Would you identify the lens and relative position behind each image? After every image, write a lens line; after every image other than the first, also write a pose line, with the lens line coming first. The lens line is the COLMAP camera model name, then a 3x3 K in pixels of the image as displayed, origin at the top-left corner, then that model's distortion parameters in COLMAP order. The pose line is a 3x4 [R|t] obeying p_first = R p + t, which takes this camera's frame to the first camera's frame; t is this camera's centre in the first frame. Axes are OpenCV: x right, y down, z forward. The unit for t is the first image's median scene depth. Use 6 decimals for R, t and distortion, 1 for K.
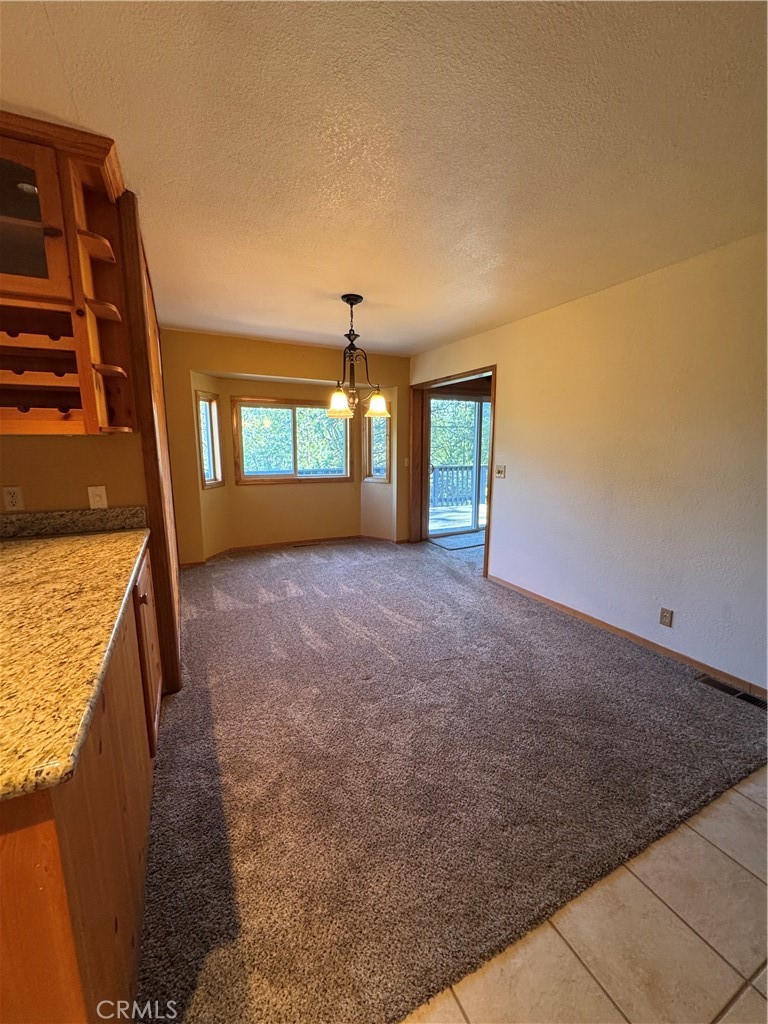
lens RADIAL K [[412.2, 0, 387.7], [0, 412.2, 509.6], [0, 0, 1]] dist [-0.003876, -0.000362]
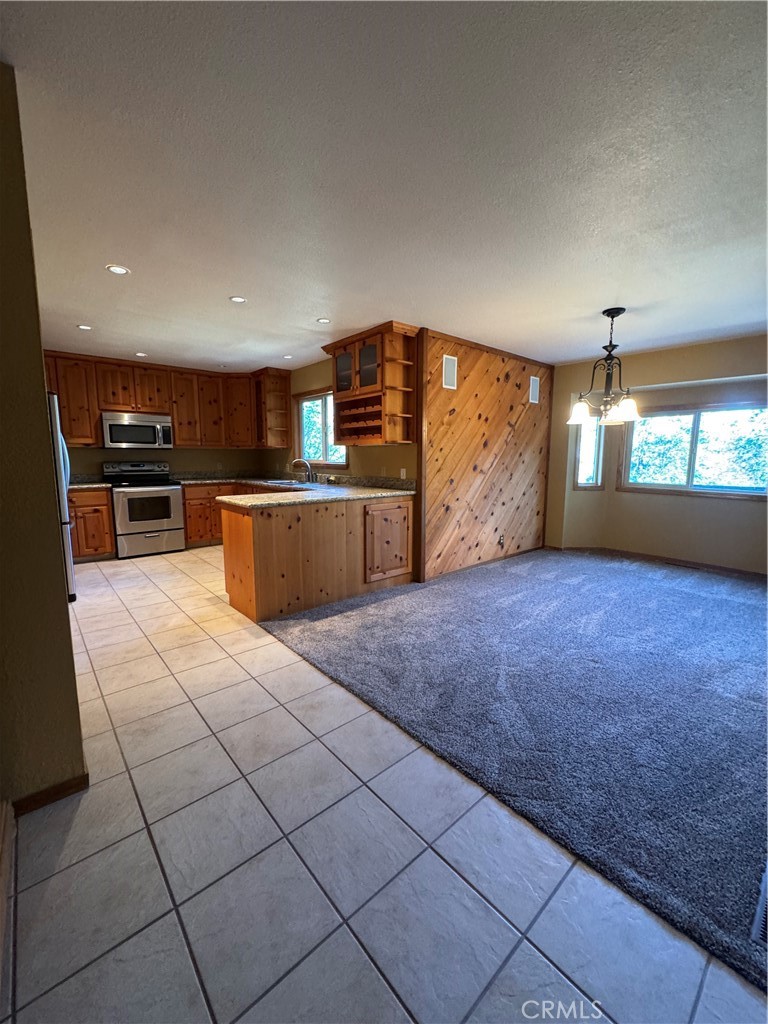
lens RADIAL K [[412.2, 0, 383.3], [0, 412.2, 511.1], [0, 0, 1]] dist [-0.003876, -0.000362]
pose [[0.252890, 0.127670, -0.959034, 1.204568], [-0.160085, 0.983113, 0.088662, -0.011584], [0.954159, 0.131106, 0.269058, 0.313656]]
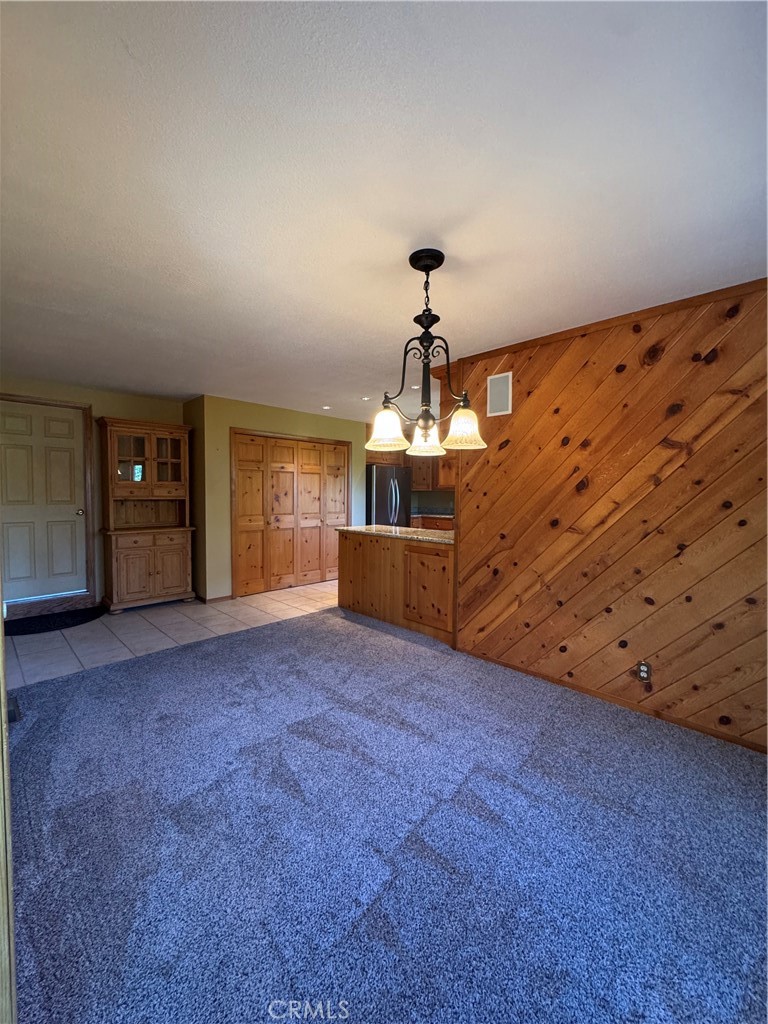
lens RADIAL K [[412.2, 0, 389.4], [0, 412.2, 513.8], [0, 0, 1]] dist [-0.003876, -0.000362]
pose [[-0.945362, 0.002314, -0.326013, 0.235634], [-0.067479, 0.976933, 0.202606, -0.373871], [0.318962, 0.213535, -0.923399, 2.323861]]
